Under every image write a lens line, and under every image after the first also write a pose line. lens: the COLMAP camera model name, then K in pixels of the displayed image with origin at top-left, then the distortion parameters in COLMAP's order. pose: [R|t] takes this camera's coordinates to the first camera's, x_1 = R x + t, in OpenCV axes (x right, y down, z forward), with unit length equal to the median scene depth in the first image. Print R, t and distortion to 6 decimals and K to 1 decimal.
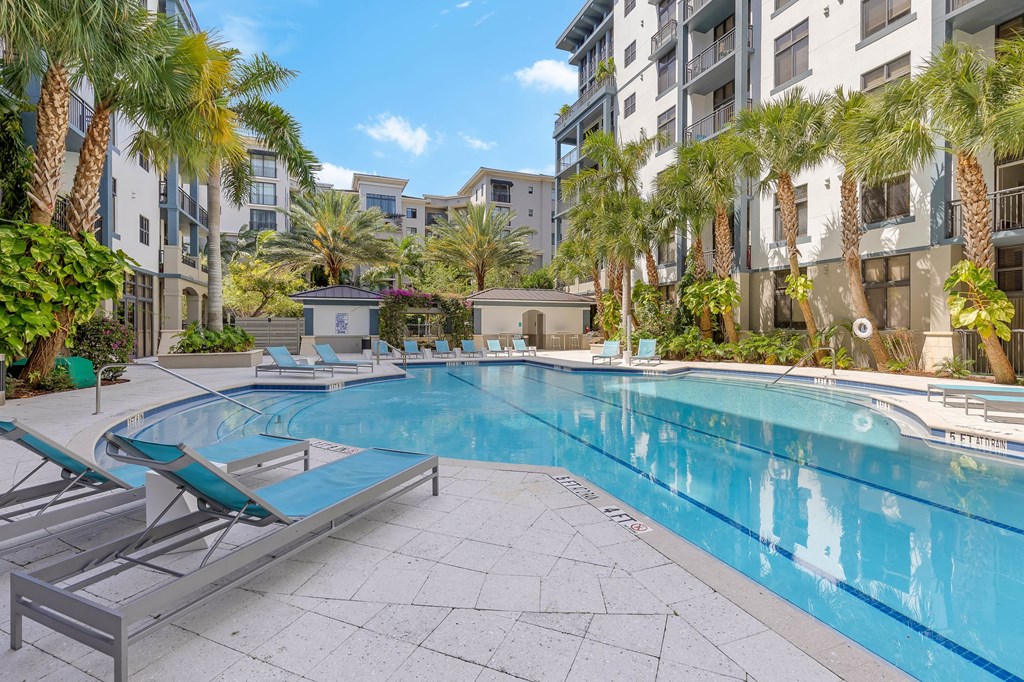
lens RADIAL K [[456.6, 0, 529.4], [0, 456.6, 336.0], [0, 0, 1]] dist [-0.000093, -0.000114]
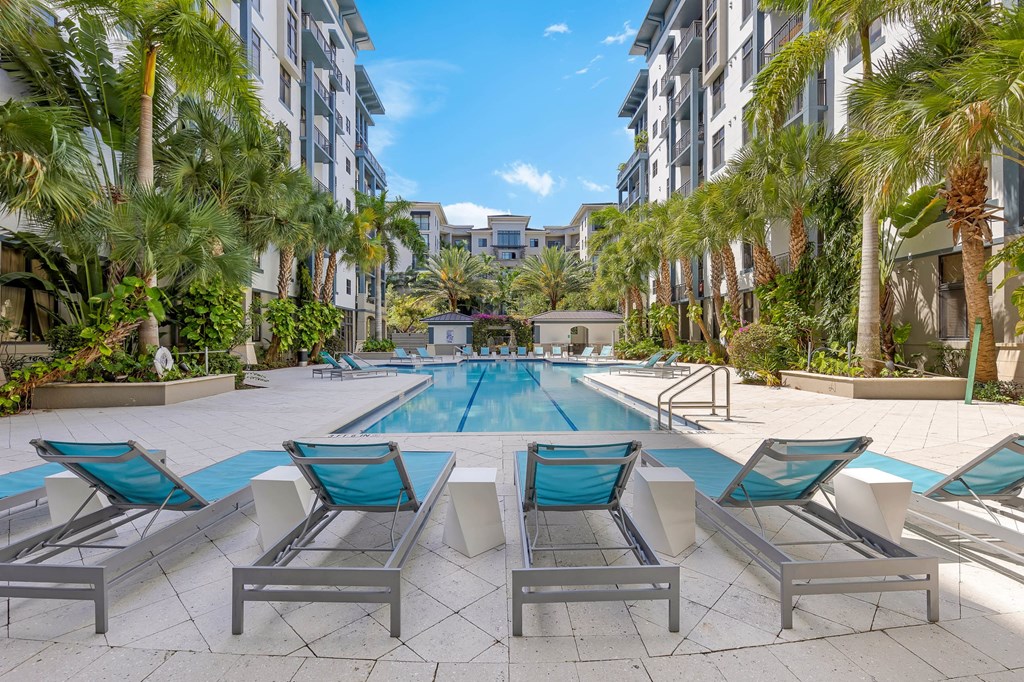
lens RADIAL K [[456.6, 0, 529.4], [0, 456.6, 336.0], [0, 0, 1]] dist [-0.000093, -0.000114]
pose [[0.946631, -0.005798, -0.322266, 0.315651], [-0.001629, 0.999739, -0.022774, 0.005861], [0.322314, 0.022084, 0.946375, -0.362880]]
